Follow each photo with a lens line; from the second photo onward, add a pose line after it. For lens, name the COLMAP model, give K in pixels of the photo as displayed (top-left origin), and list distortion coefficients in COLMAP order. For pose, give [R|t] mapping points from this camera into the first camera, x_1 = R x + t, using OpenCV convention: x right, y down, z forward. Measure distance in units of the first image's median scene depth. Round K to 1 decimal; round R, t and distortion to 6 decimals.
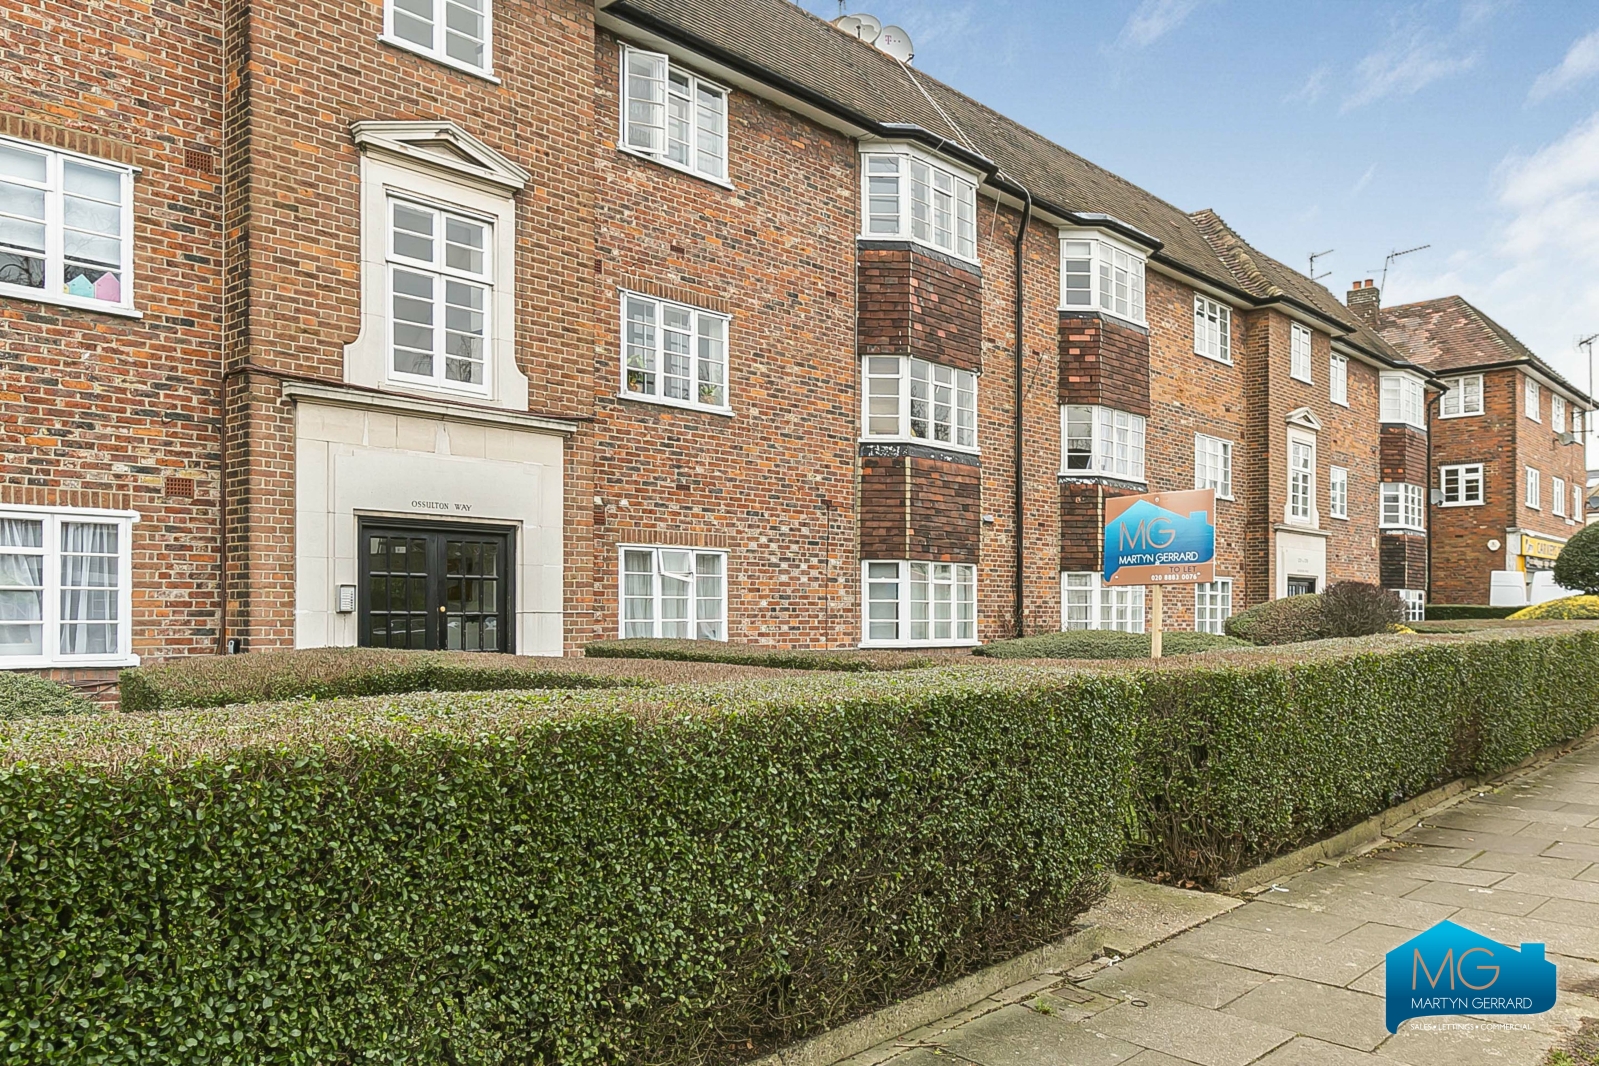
lens RADIAL K [[1233.1, 0, 798.0], [0, 1233.1, 546.6], [0, 0, 1]] dist [0.056883, 0.011297]
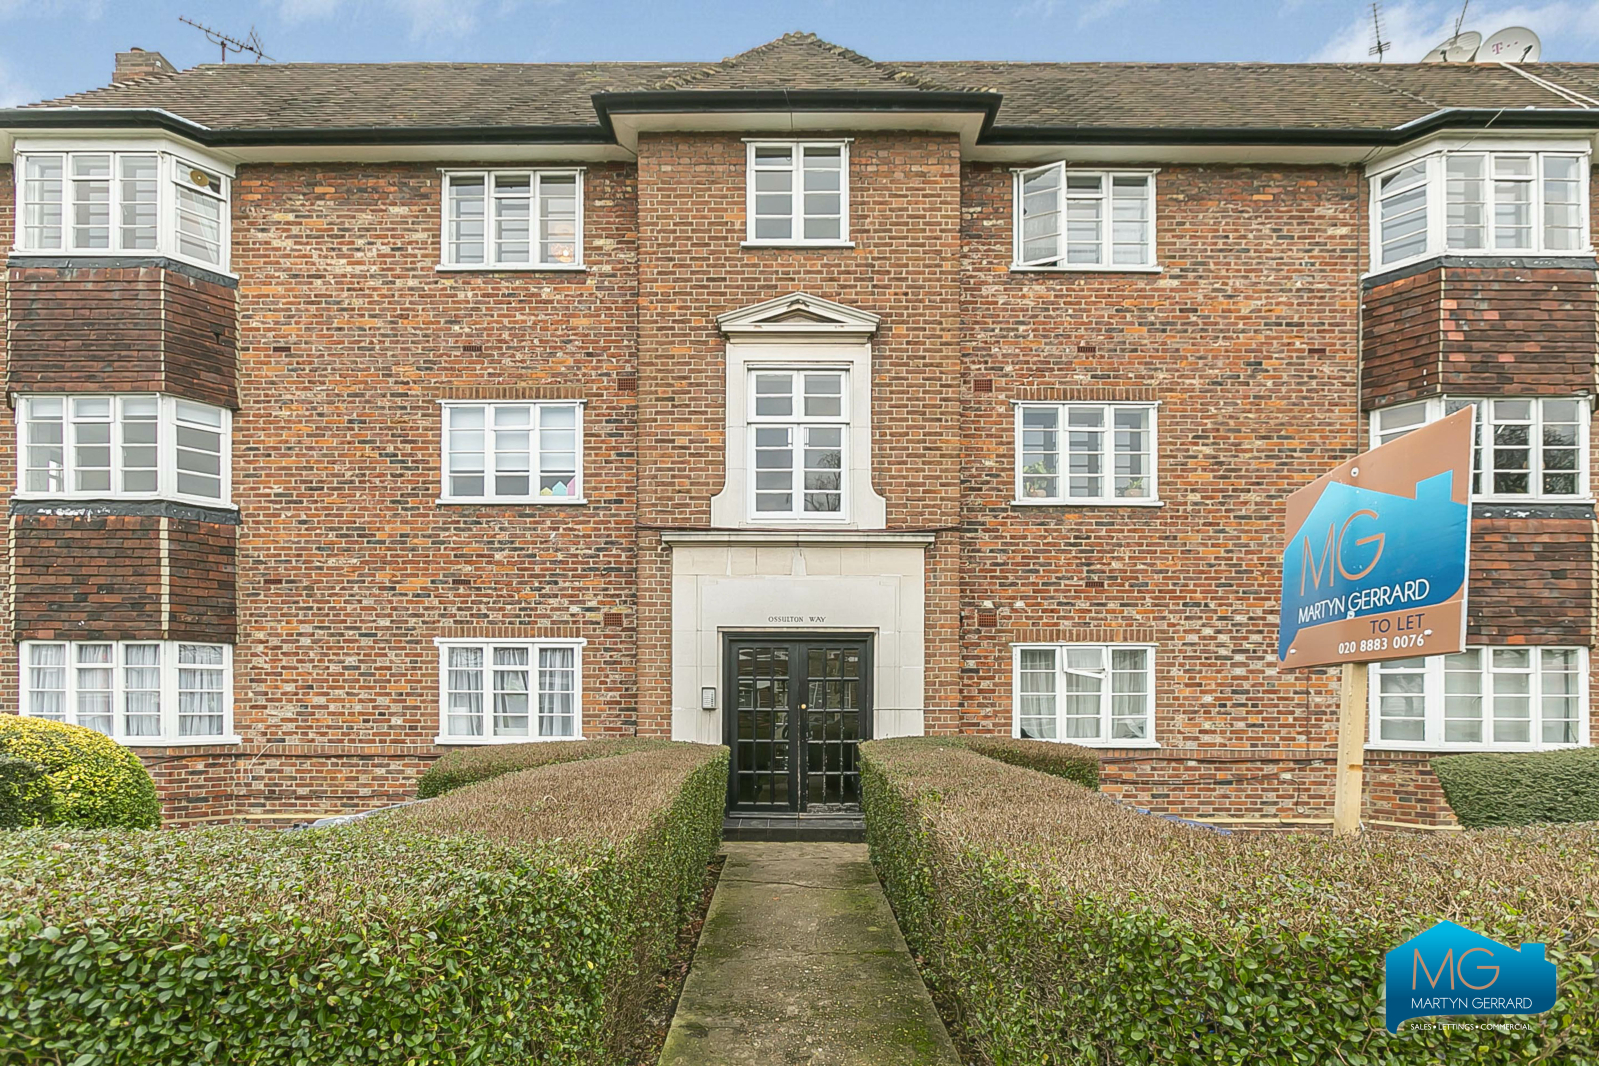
lens RADIAL K [[795.0, 0, 791.4], [0, 795.0, 687.2], [0, 0, 1]] dist [0.000668, 0.004253]
pose [[0.690157, -0.015294, -0.723498, 0.230286], [0.039458, 0.999085, 0.016521, 0.017283], [0.722583, -0.039950, 0.690128, 0.418547]]
